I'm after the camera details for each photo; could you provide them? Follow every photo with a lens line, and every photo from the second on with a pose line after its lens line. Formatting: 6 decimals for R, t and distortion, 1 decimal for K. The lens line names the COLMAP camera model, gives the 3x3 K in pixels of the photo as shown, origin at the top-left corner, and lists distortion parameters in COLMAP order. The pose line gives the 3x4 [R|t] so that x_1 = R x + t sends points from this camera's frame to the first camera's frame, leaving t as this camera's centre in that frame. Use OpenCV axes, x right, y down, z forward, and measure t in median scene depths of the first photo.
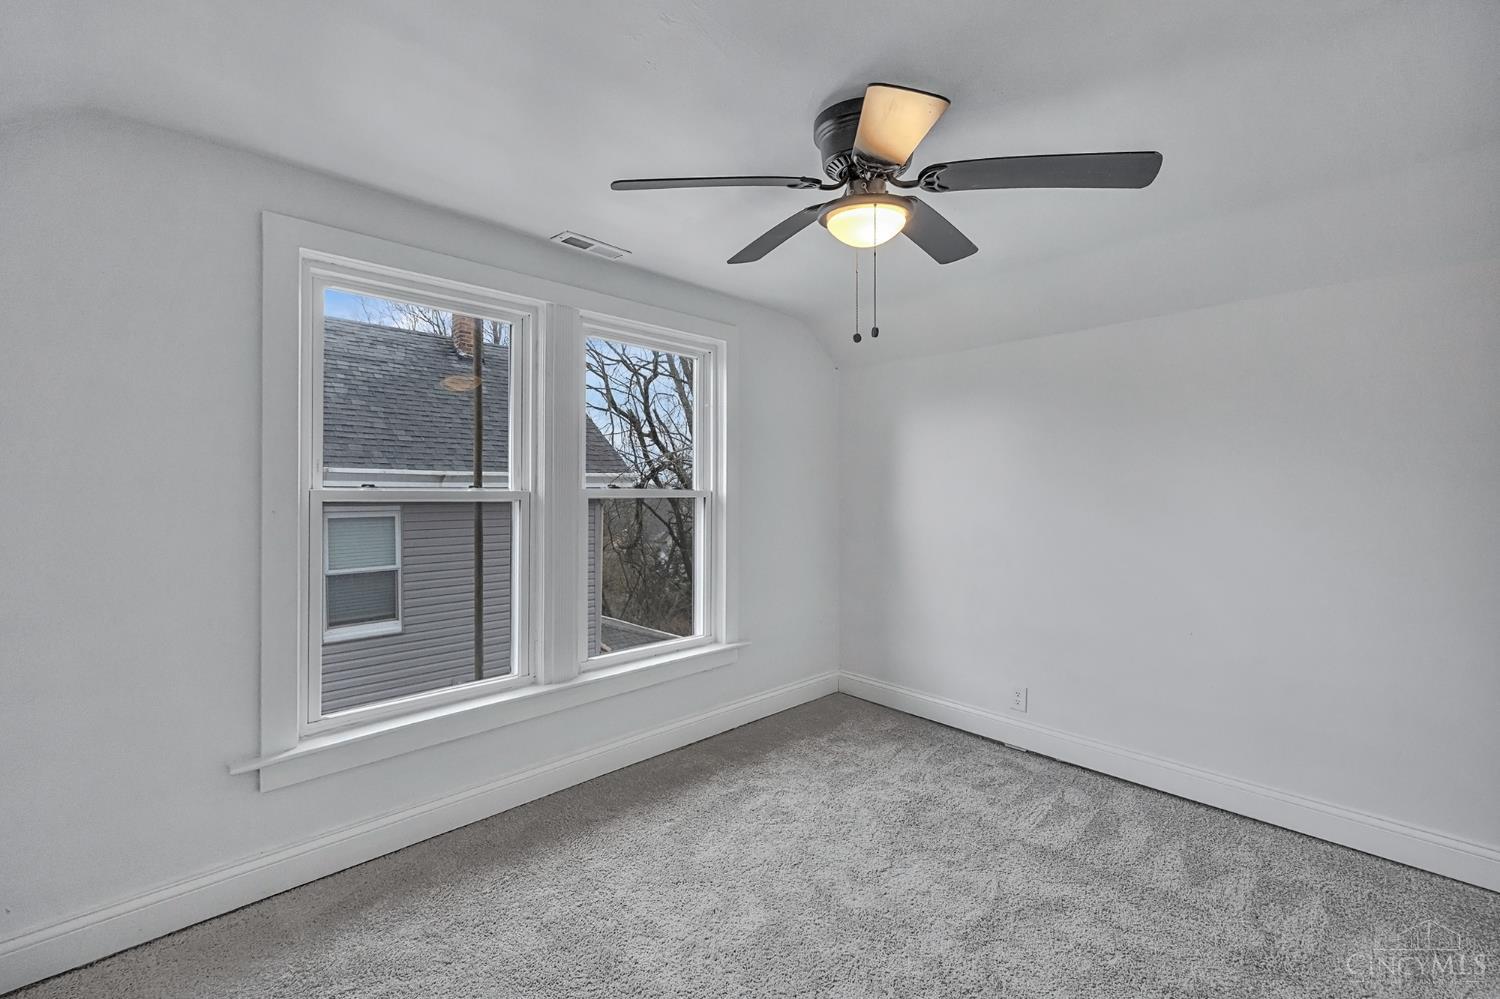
lens RADIAL K [[597.0, 0, 751.0], [0, 597.0, 501.1], [0, 0, 1]] dist [0.003179, 0.001184]
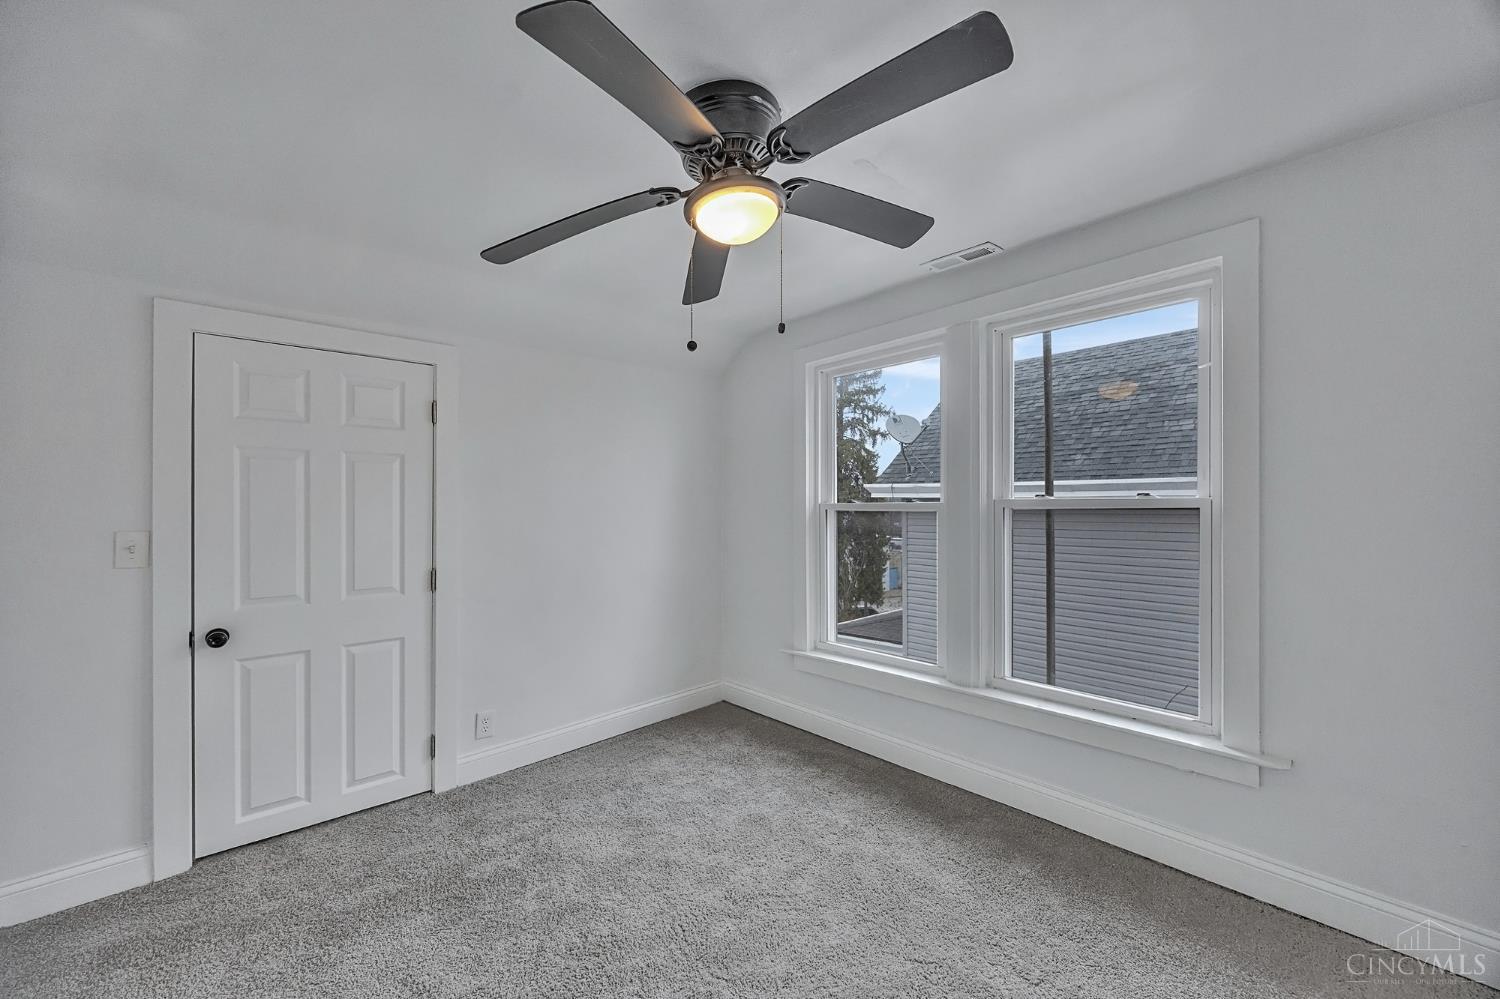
lens RADIAL K [[597.0, 0, 799.1], [0, 597.0, 504.8], [0, 0, 1]] dist [0.003179, 0.001184]
pose [[0.023033, 0.001461, -0.999734, 0.561478], [-0.004821, 0.999987, 0.001350, -0.008978], [0.999723, 0.004789, 0.023040, 0.543293]]
